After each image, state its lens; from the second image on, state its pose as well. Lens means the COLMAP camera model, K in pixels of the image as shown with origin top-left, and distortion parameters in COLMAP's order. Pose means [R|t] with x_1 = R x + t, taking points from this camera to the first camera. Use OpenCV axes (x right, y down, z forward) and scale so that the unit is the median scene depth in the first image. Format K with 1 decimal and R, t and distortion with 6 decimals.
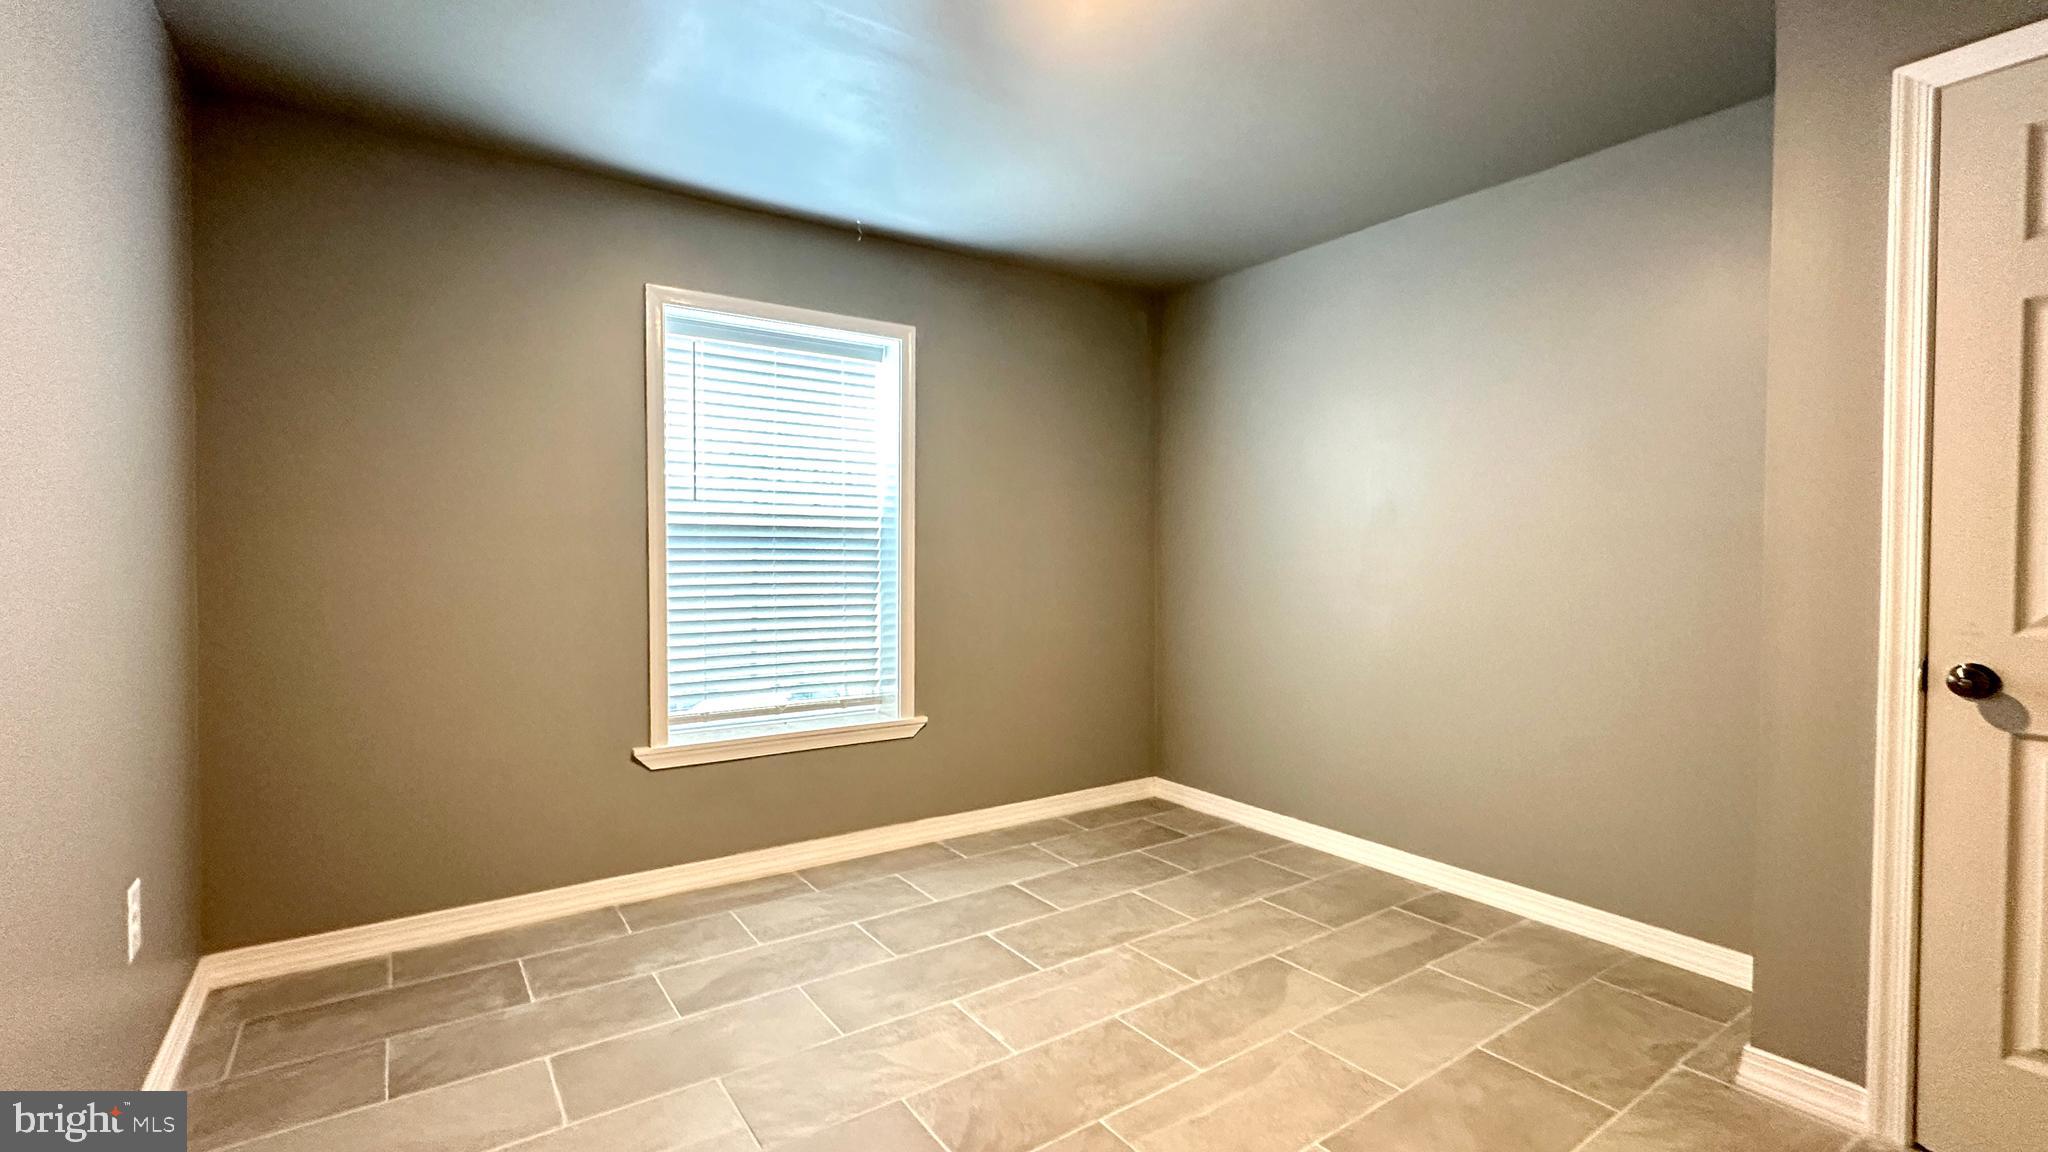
lens RADIAL K [[894.2, 0, 1024.0], [0, 894.2, 576.0], [0, 0, 1]] dist [0.000057, -0.000108]
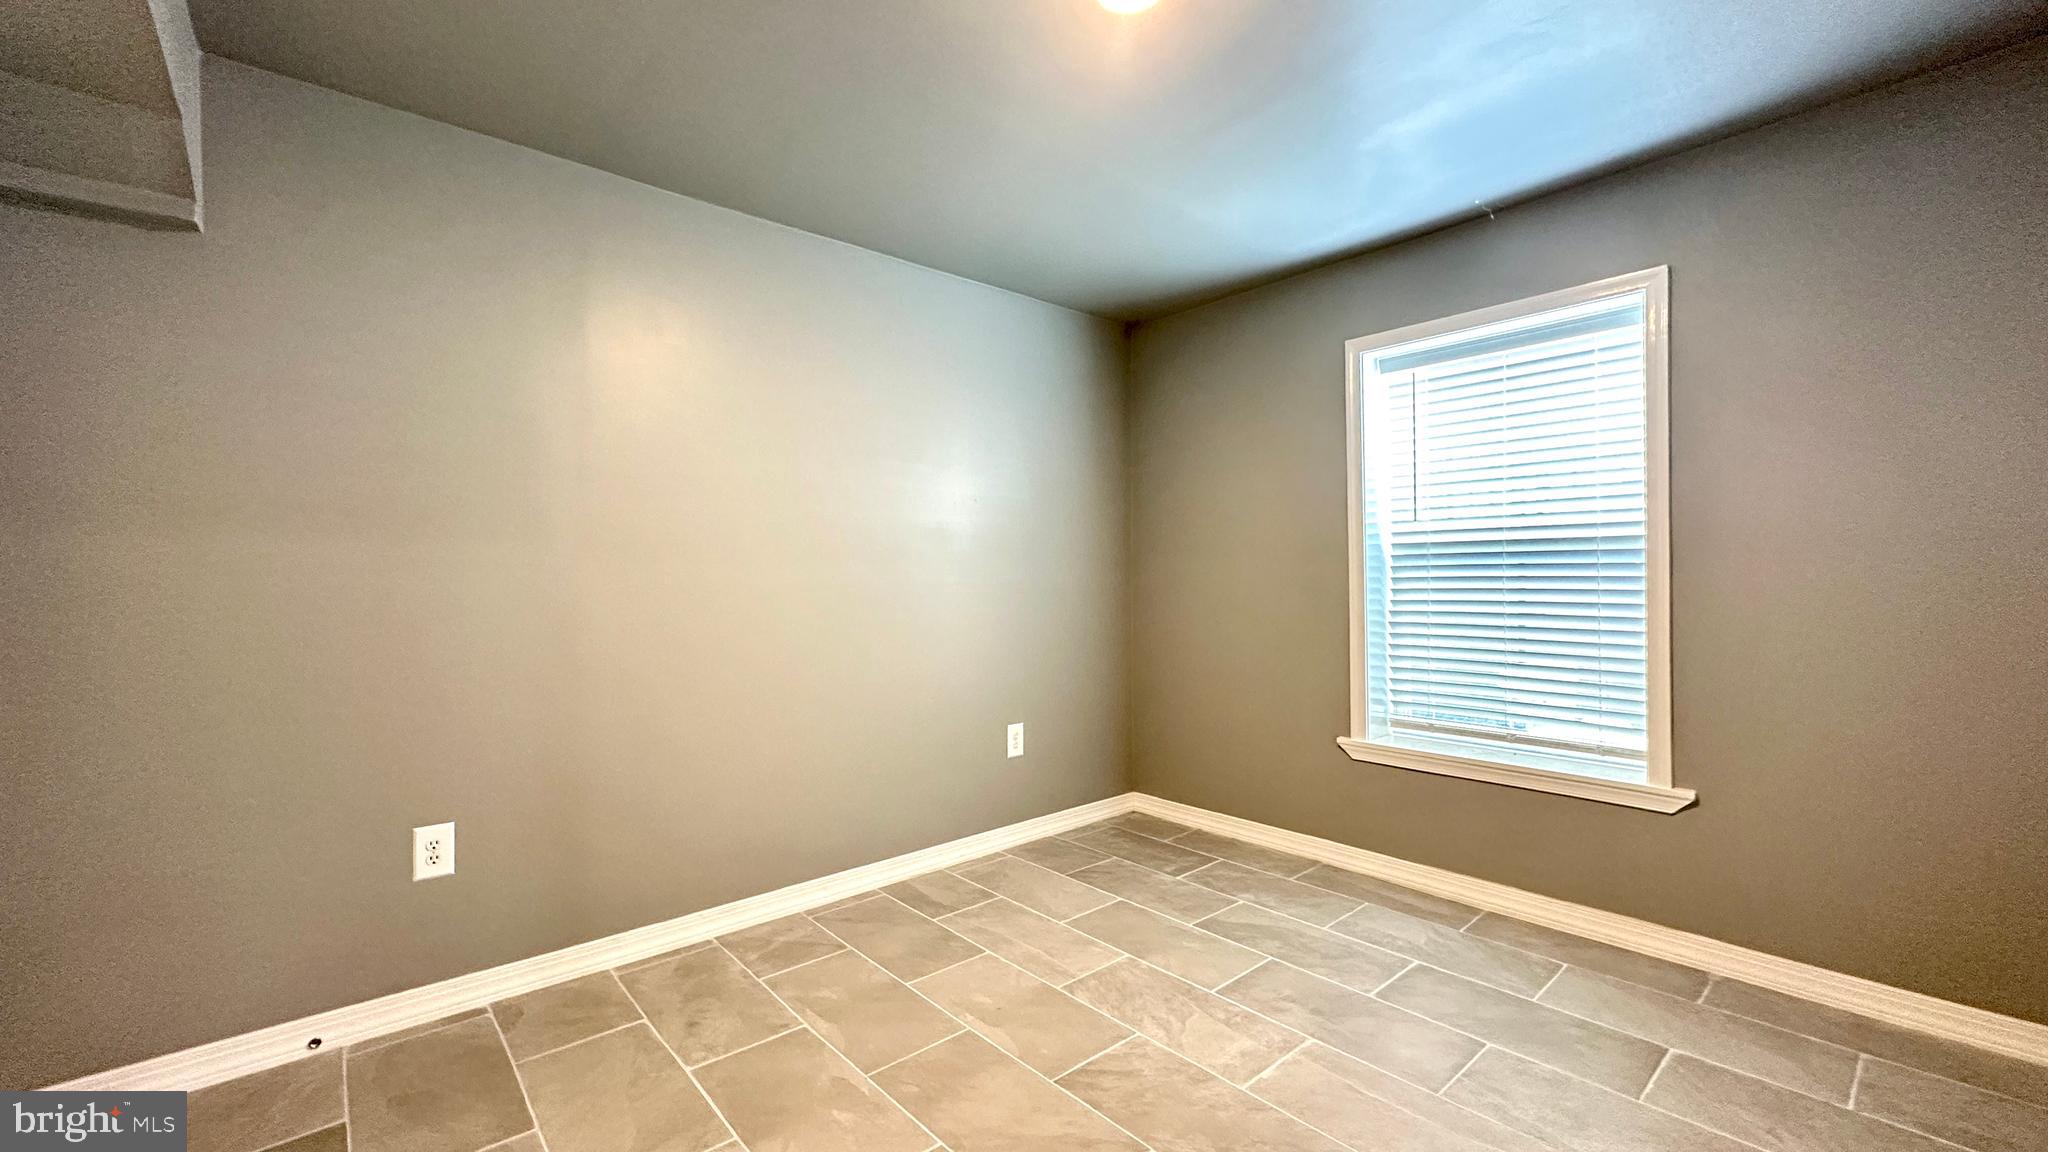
lens RADIAL K [[814.0, 0, 1024.0], [0, 814.0, 576.0], [0, 0, 1]] dist [-0.003104, 0.000592]
pose [[0.106703, -0.005665, -0.994275, 0.602245], [-0.017534, 0.999818, -0.007578, -0.003923], [0.994136, 0.018243, 0.106584, 0.478040]]
